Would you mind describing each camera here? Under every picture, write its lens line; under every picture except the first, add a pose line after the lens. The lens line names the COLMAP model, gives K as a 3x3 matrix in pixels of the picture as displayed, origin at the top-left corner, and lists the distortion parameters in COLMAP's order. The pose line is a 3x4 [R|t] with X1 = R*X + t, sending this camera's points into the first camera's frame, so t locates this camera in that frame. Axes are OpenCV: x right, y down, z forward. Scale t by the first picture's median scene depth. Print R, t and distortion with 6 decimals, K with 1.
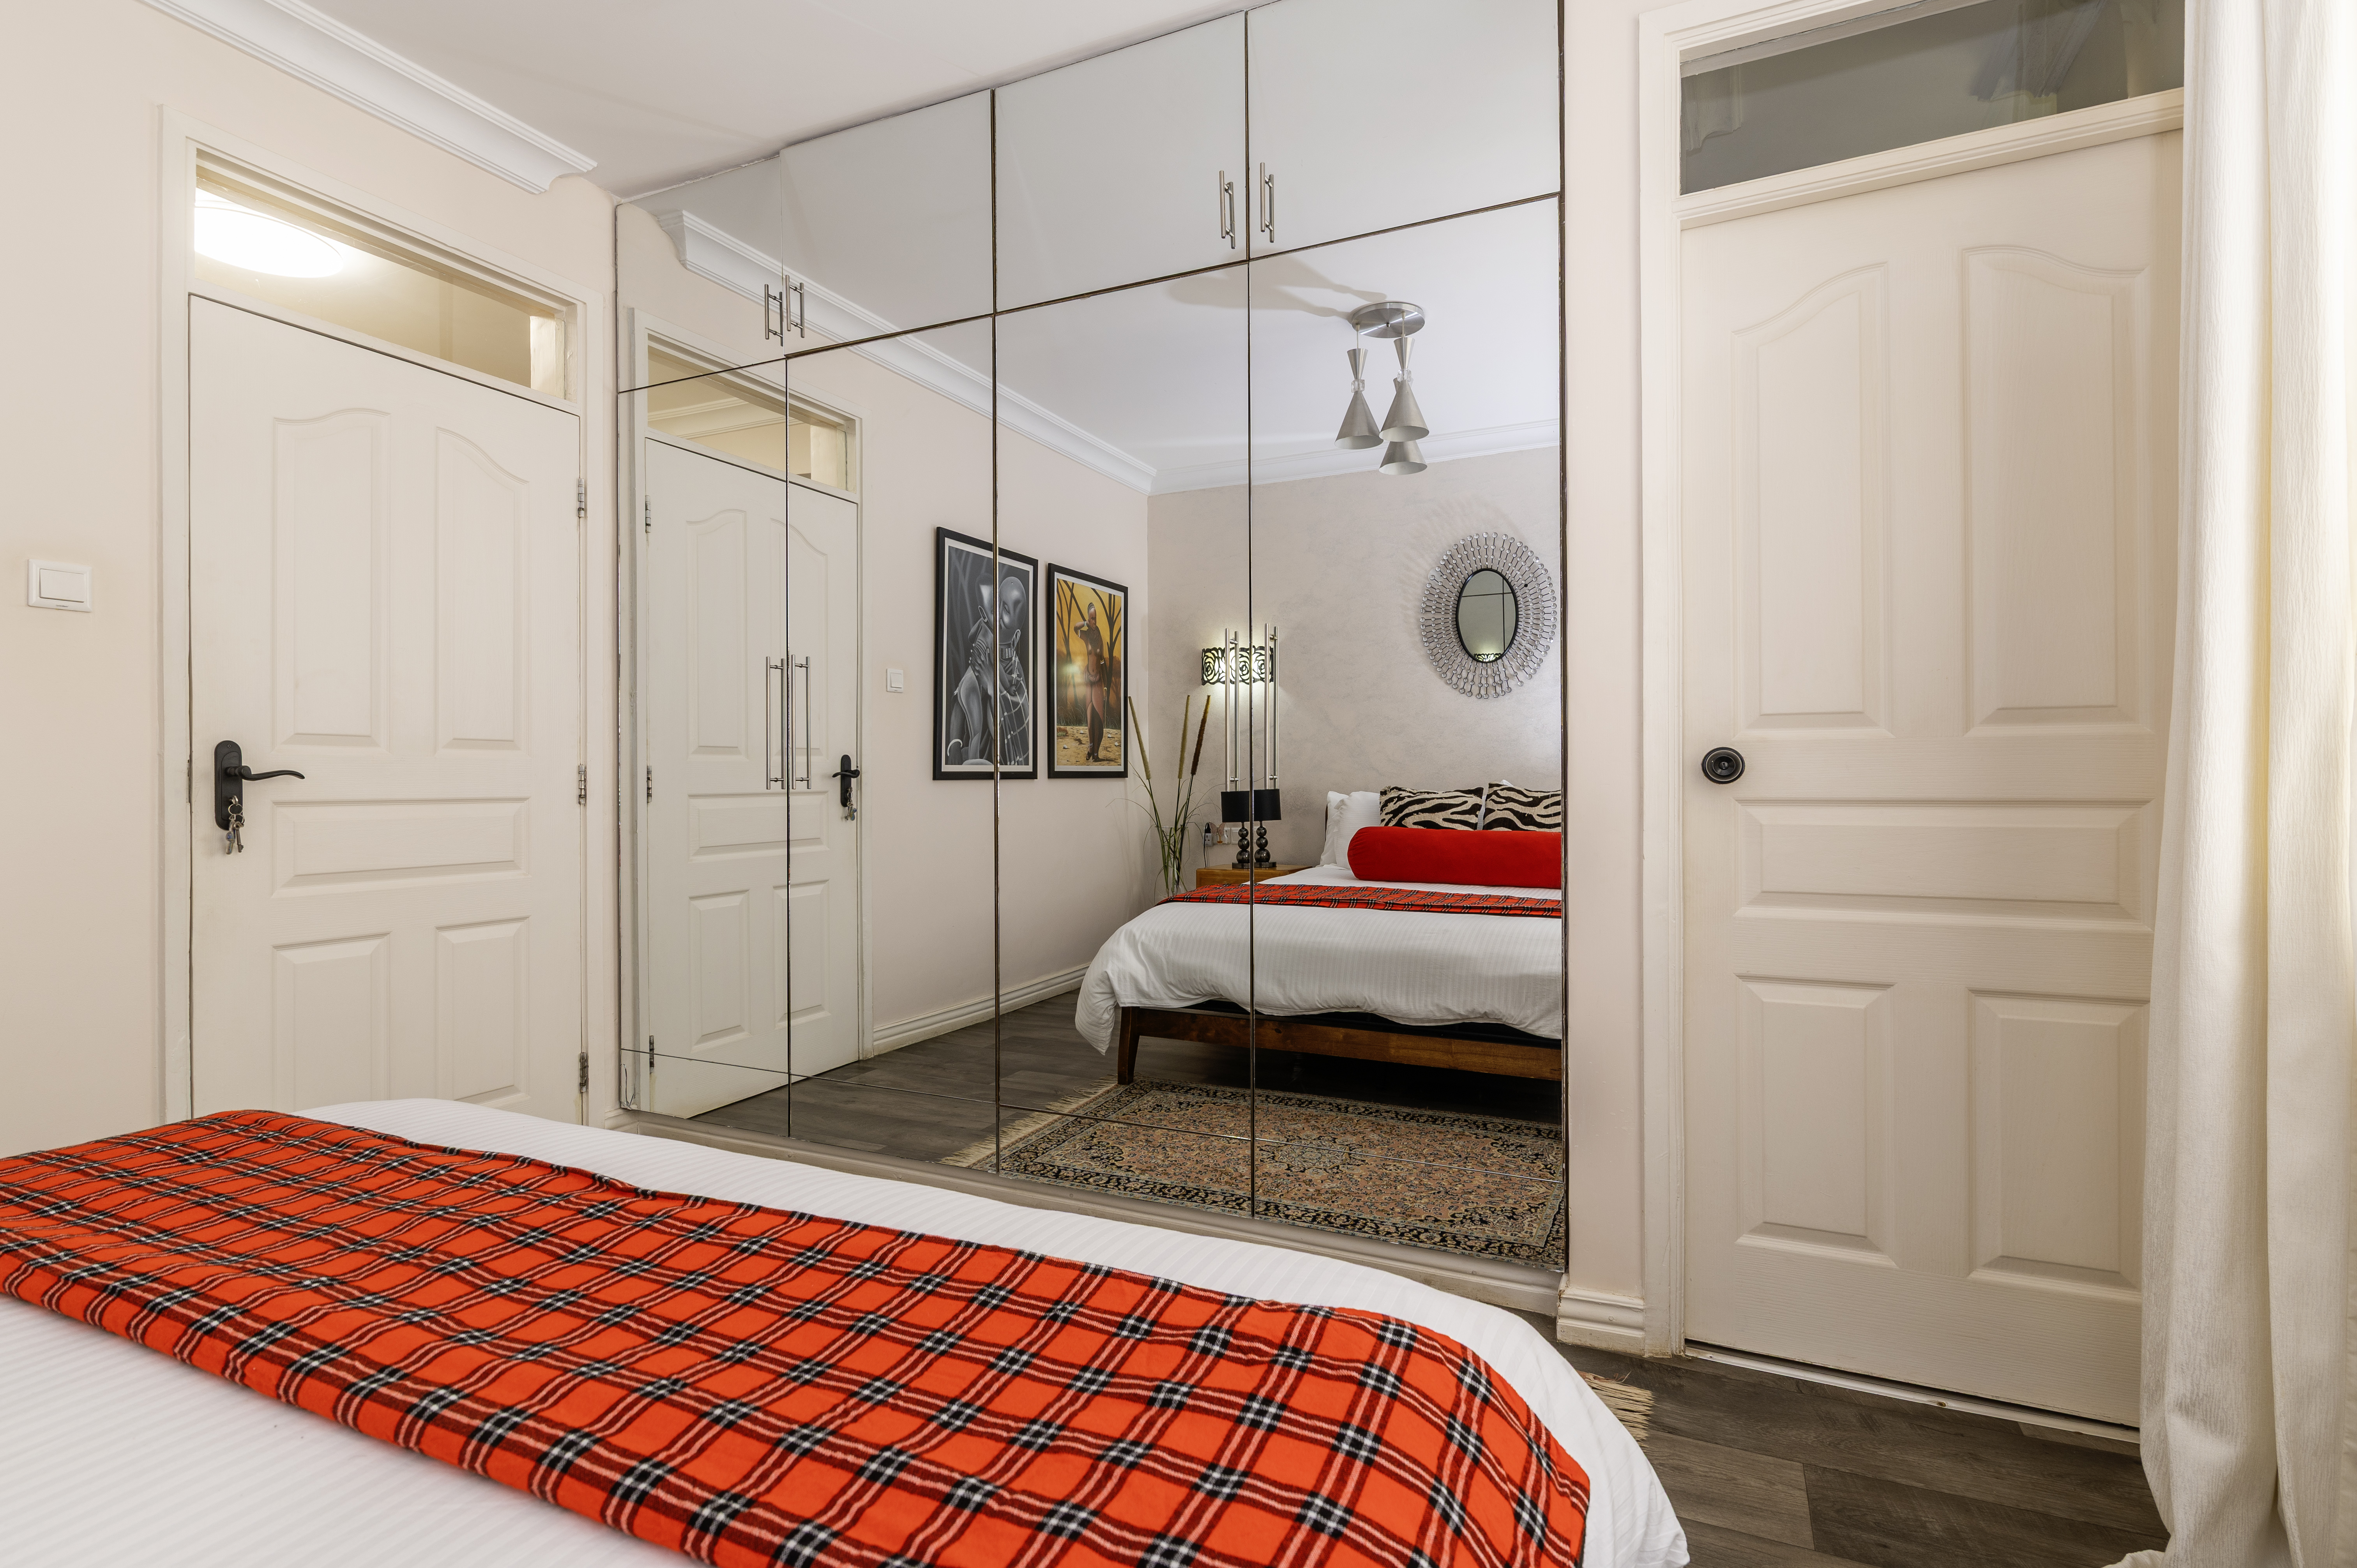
lens RADIAL K [[1091.6, 0, 1191.2], [0, 1091.6, 788.2], [0, 0, 1]] dist [-0.004065, -0.000915]
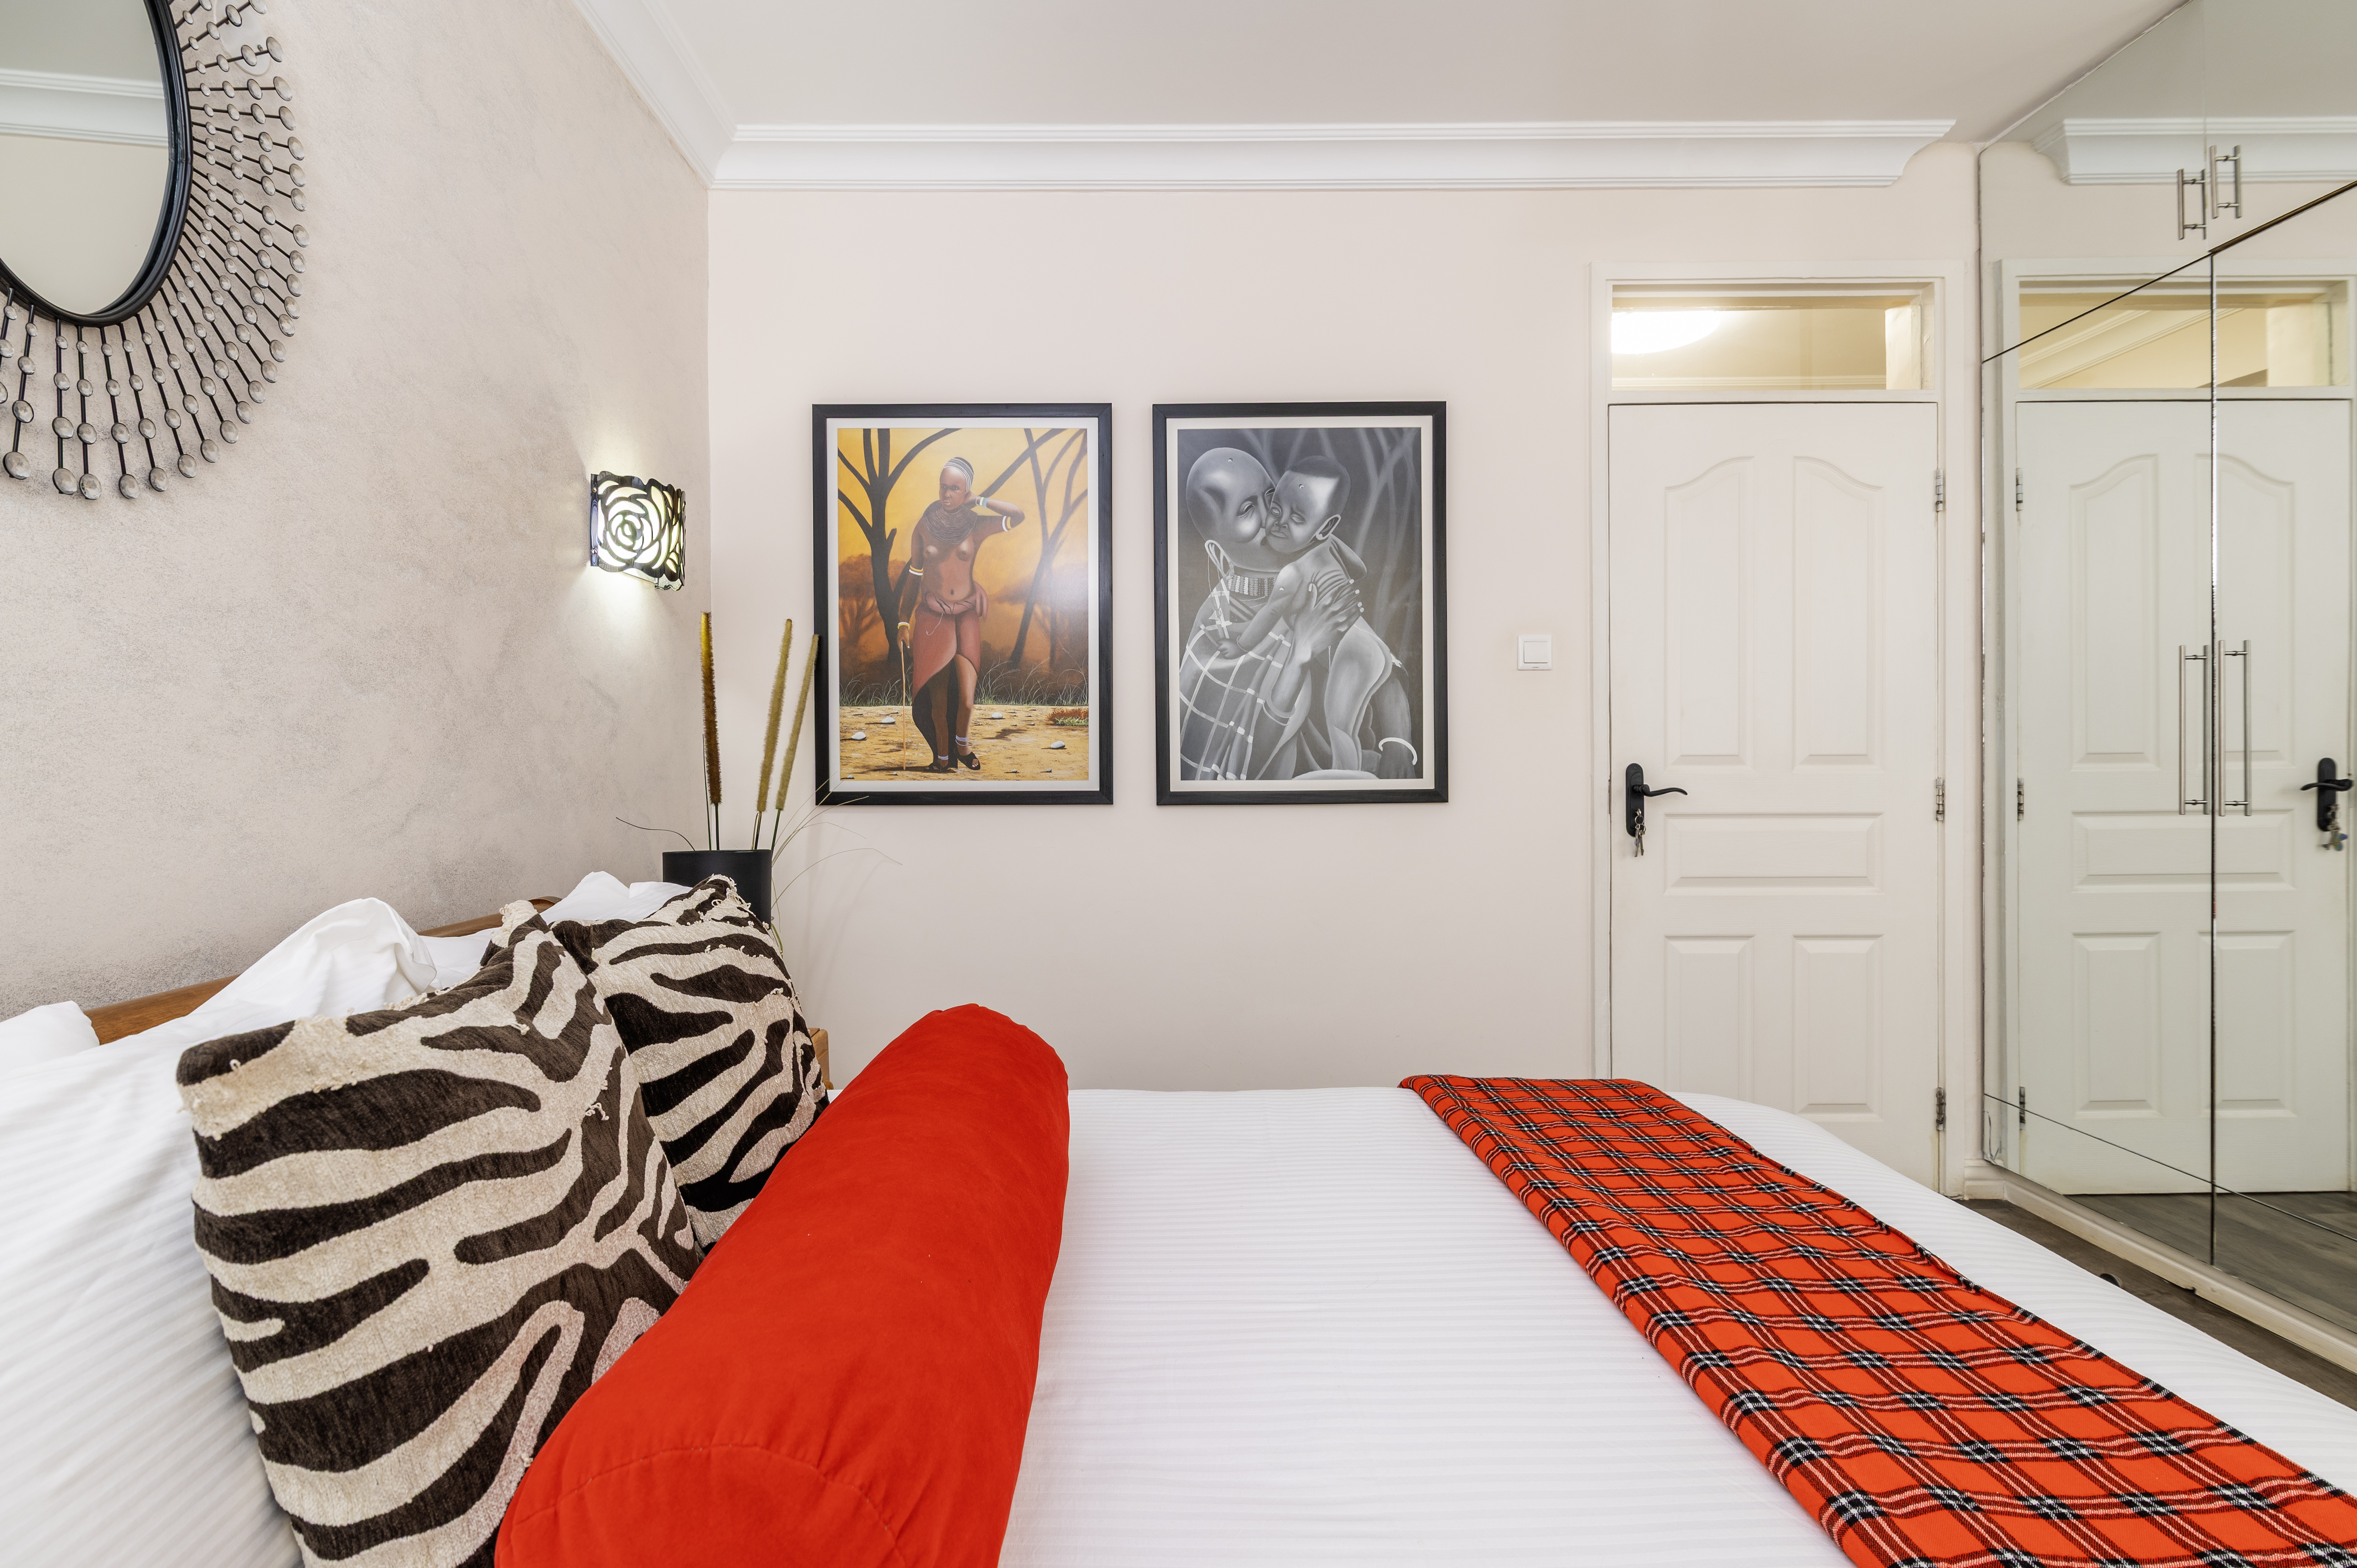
lens RADIAL K [[1110.2, 0, 1169.6], [0, 1110.2, 756.5], [0, 0, 1]] dist [-0.003266, -0.000195]
pose [[0.430271, -0.017921, -0.902522, 0.077797], [-0.002537, 0.999775, -0.021062, -0.063948], [0.902696, 0.011352, 0.430129, -0.061392]]
